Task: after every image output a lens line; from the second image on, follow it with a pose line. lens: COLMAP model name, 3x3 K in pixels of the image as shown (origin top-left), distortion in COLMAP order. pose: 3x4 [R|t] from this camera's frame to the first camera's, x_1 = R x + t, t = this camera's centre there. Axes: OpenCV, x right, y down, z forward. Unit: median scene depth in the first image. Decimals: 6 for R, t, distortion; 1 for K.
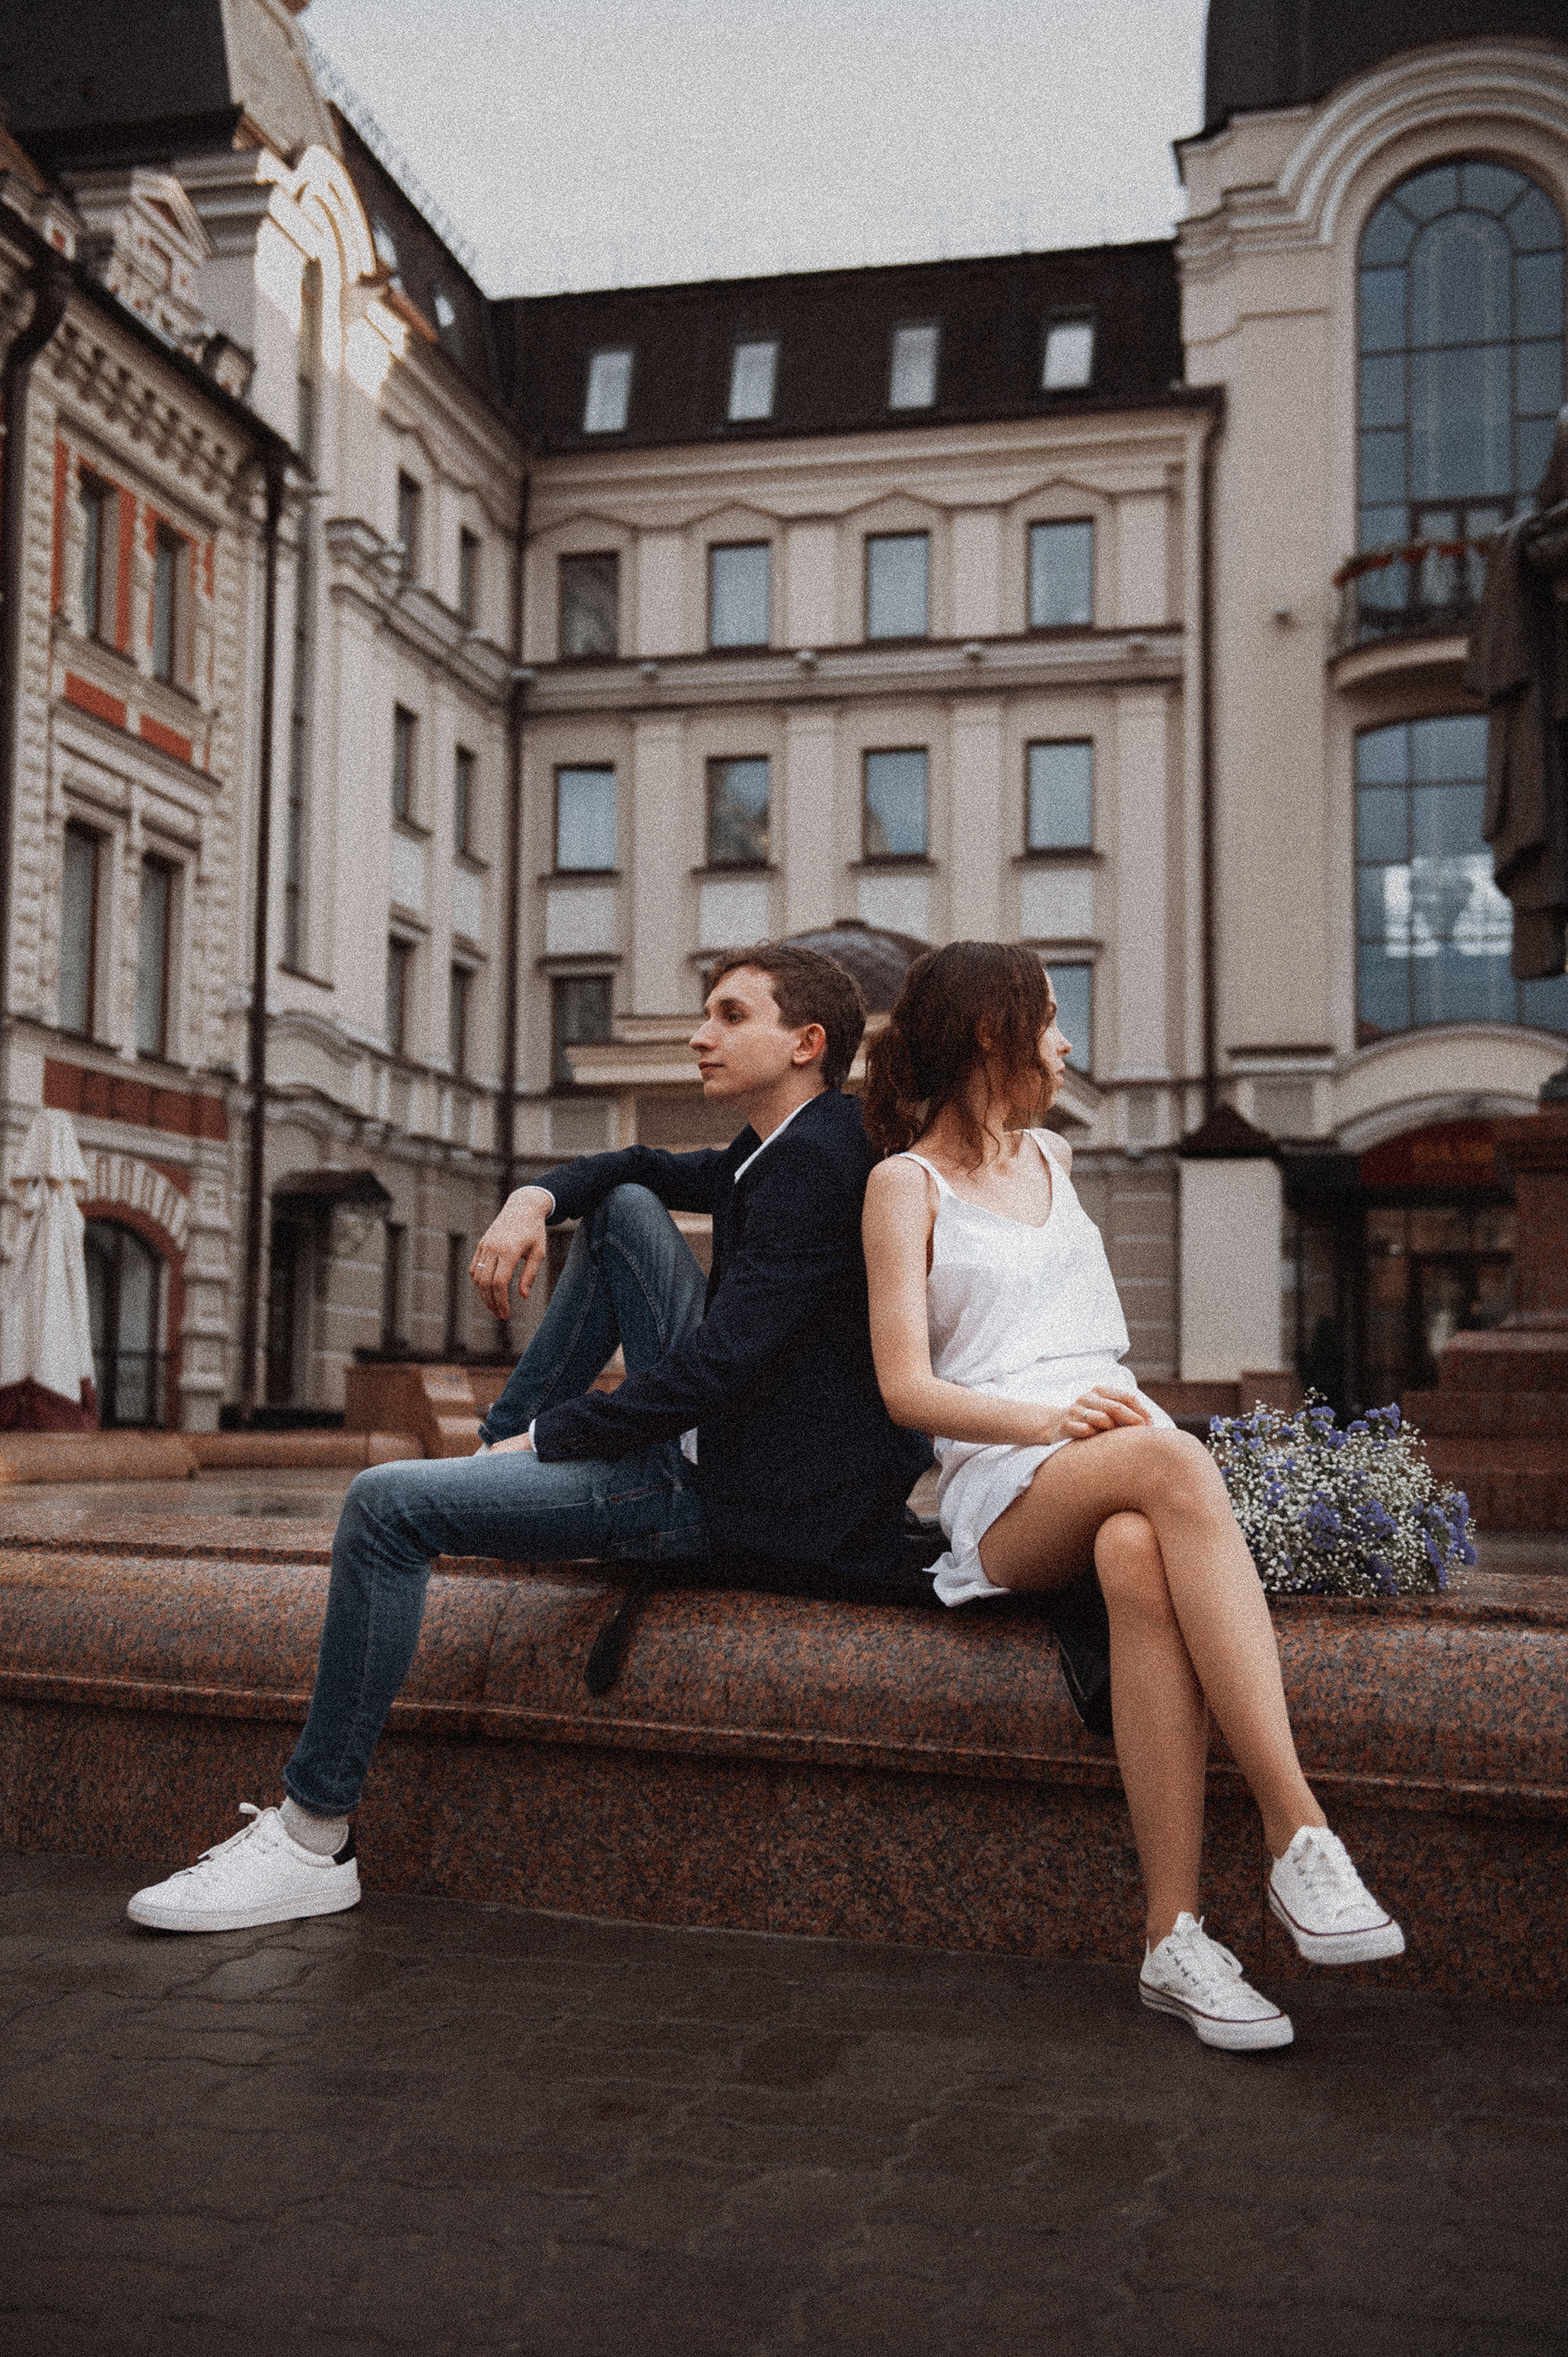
lens RADIAL K [[2566.1, 0, 784.0], [0, 2566.1, 1178.5], [0, 0, 1]] dist [0.085077, -0.001393]
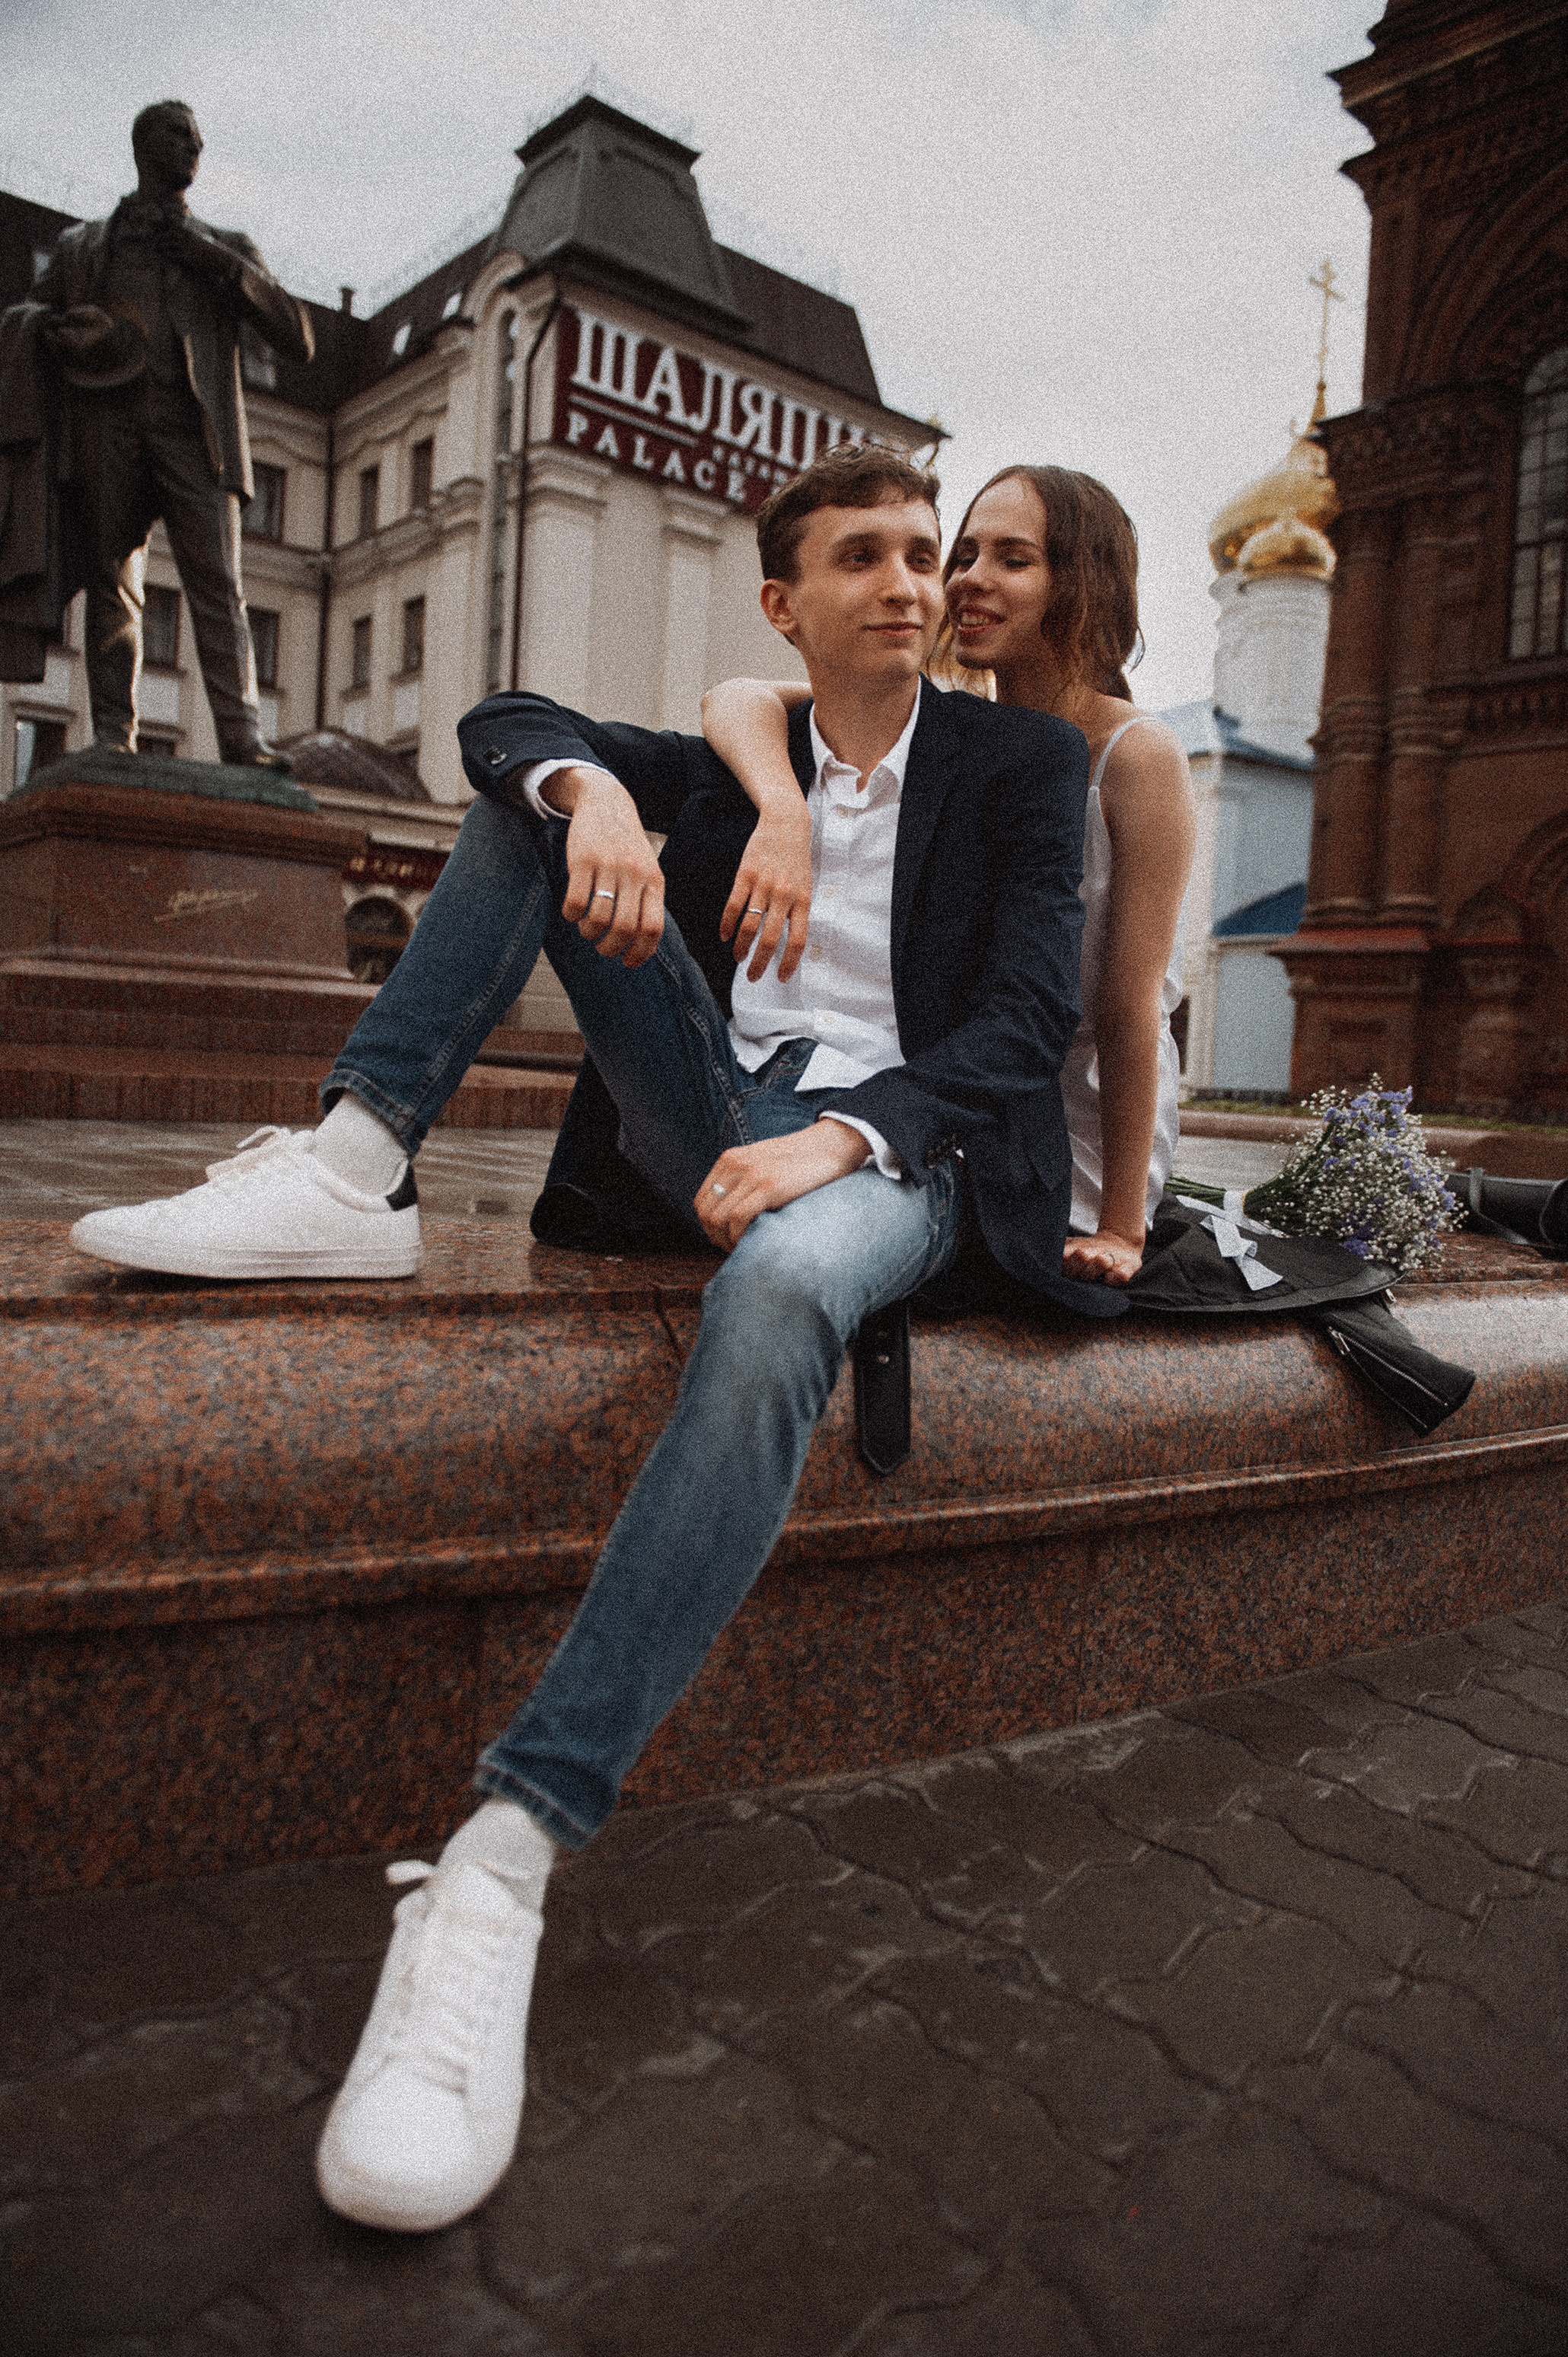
lens RADIAL K [[1650.4, 0, 784.0], [0, 1650.4, 1178.5], [0, 0, 1]] dist [-0.053730, 0.001010]
pose [[0.567238, -0.037987, 0.822678, -0.473829], [-0.115940, 0.985304, 0.125437, 0.068939], [-0.815352, -0.166534, 0.554497, 0.817914]]
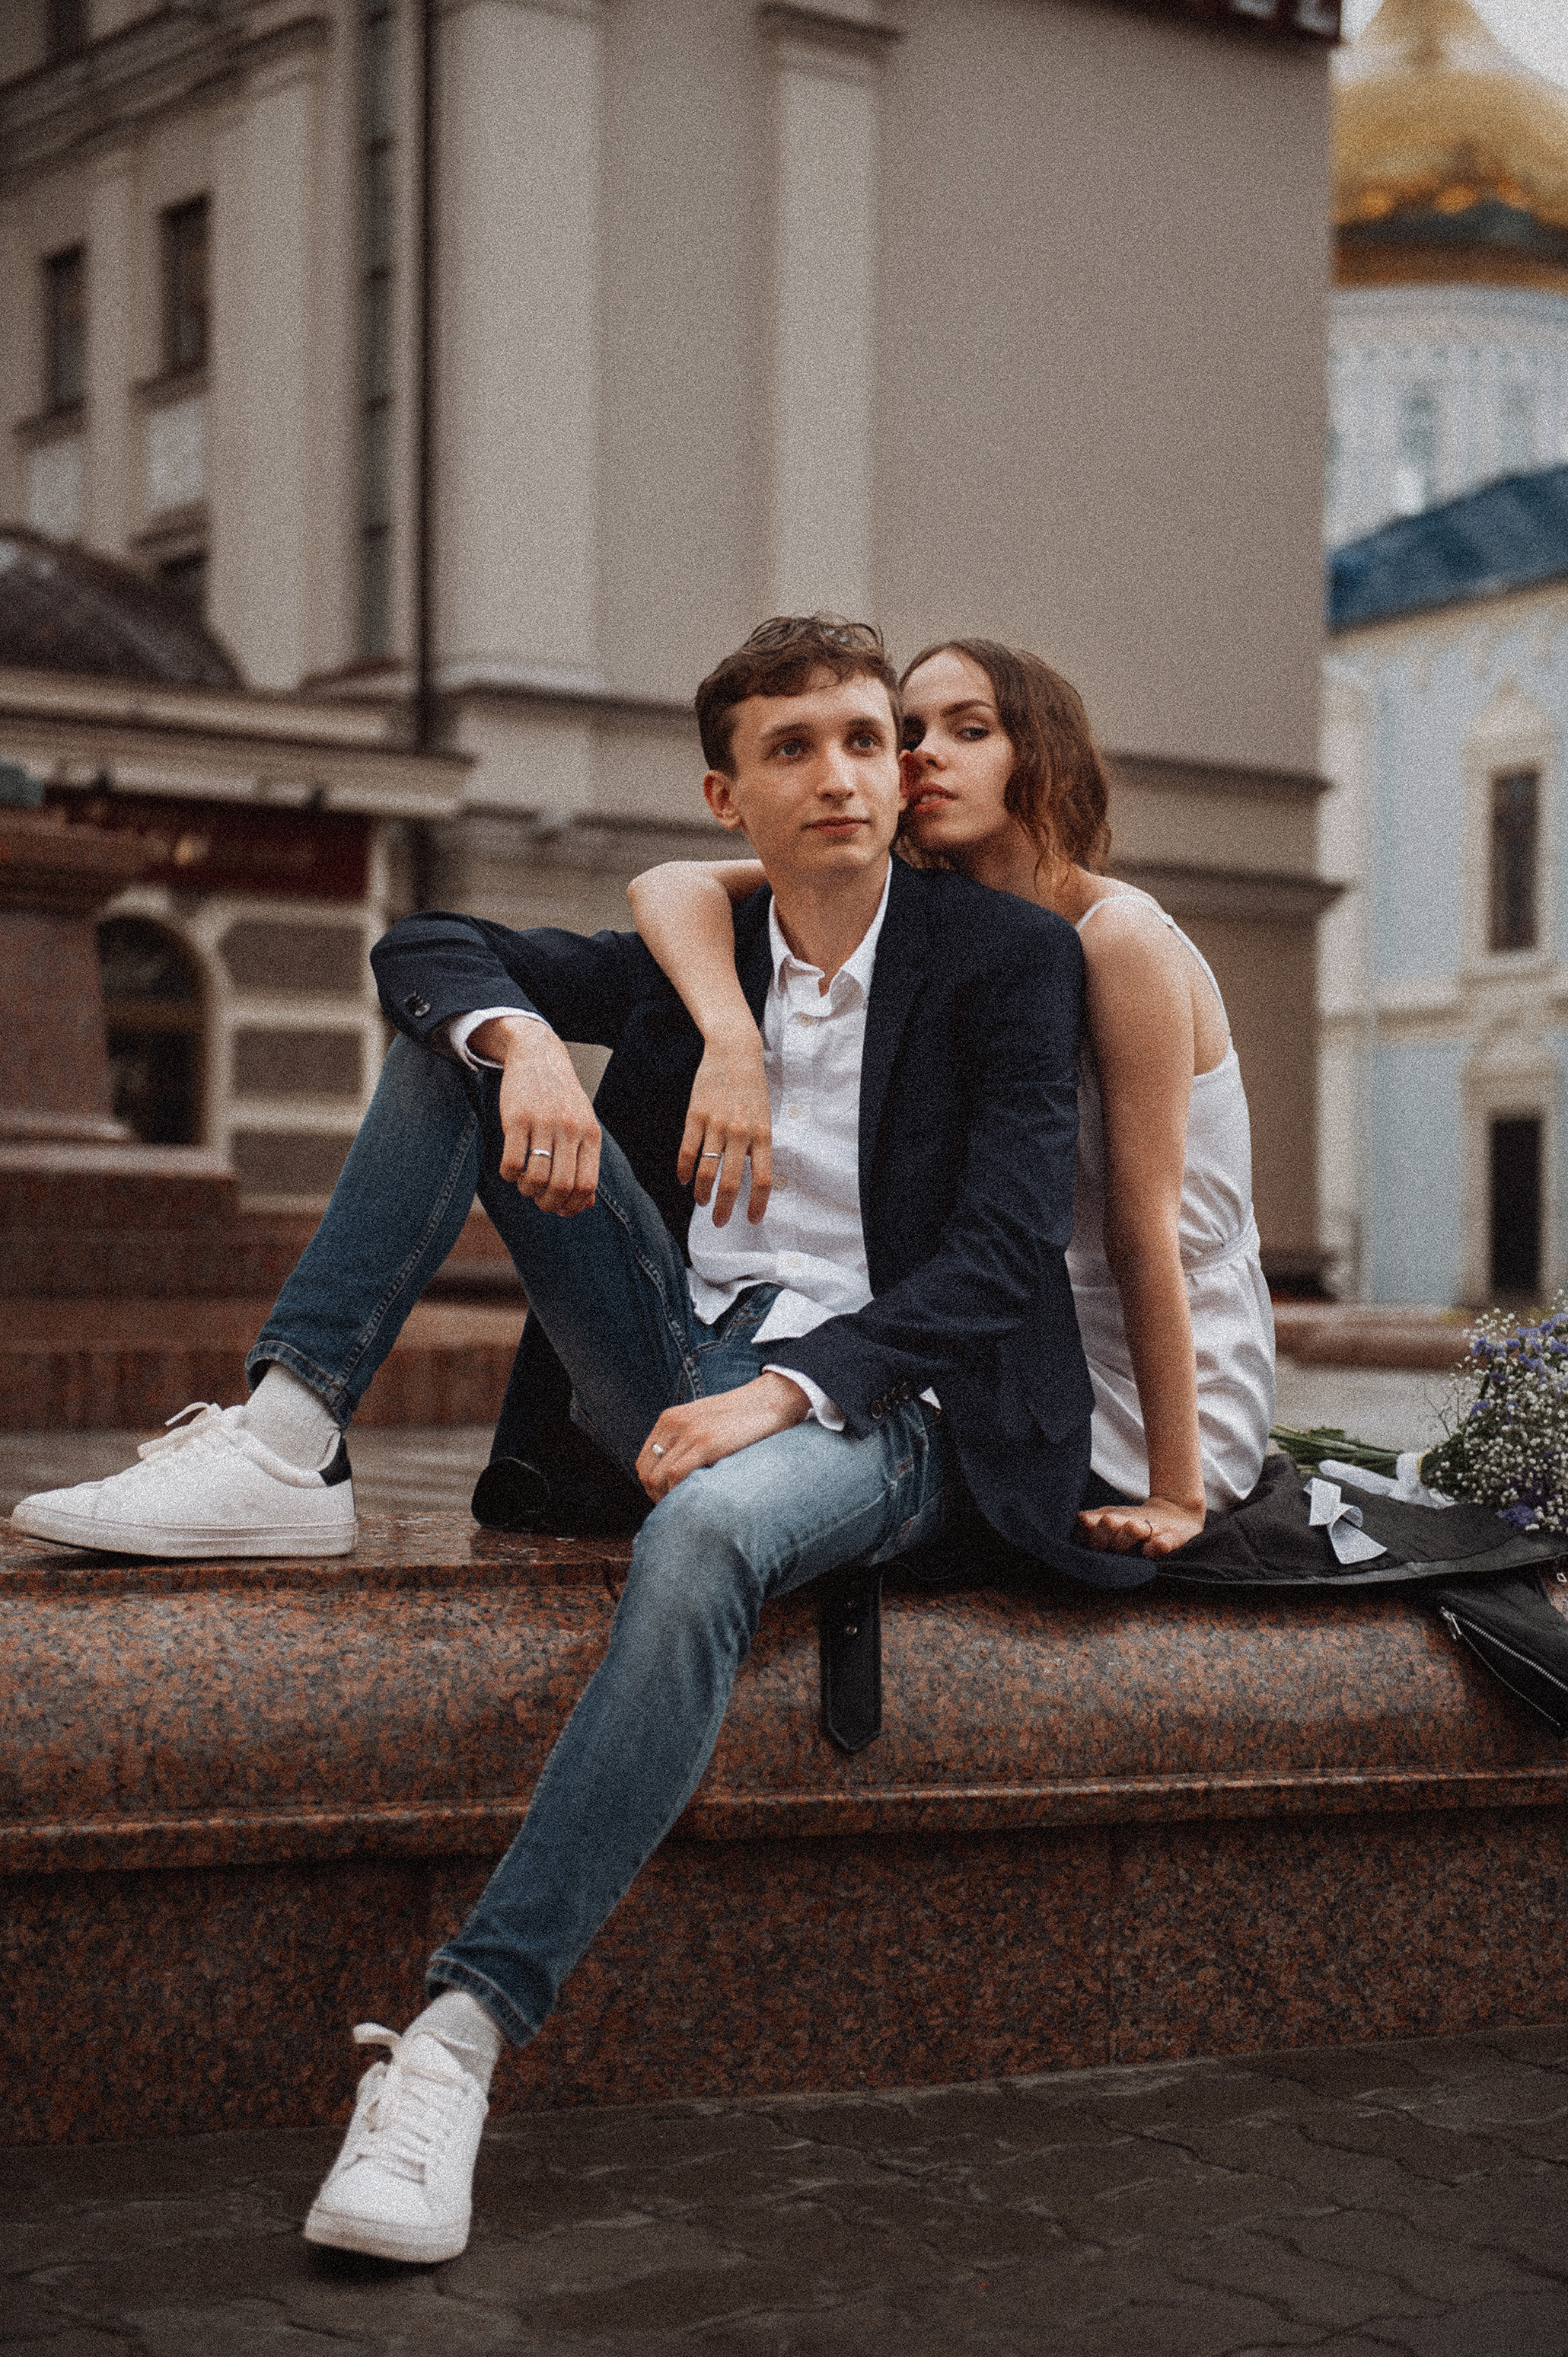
lens RADIAL K [[4300.5, 0, 784.0], [0, 4300.5, 1178.5], [0, 0, 1]] dist [0.149032, -0.038640]
pose [[0.635688, 0.010591, 0.771873, -0.967520], [-0.071918, 0.996370, 0.045558, 0.005489], [-0.768588, -0.084472, 0.634142, 0.345446]]
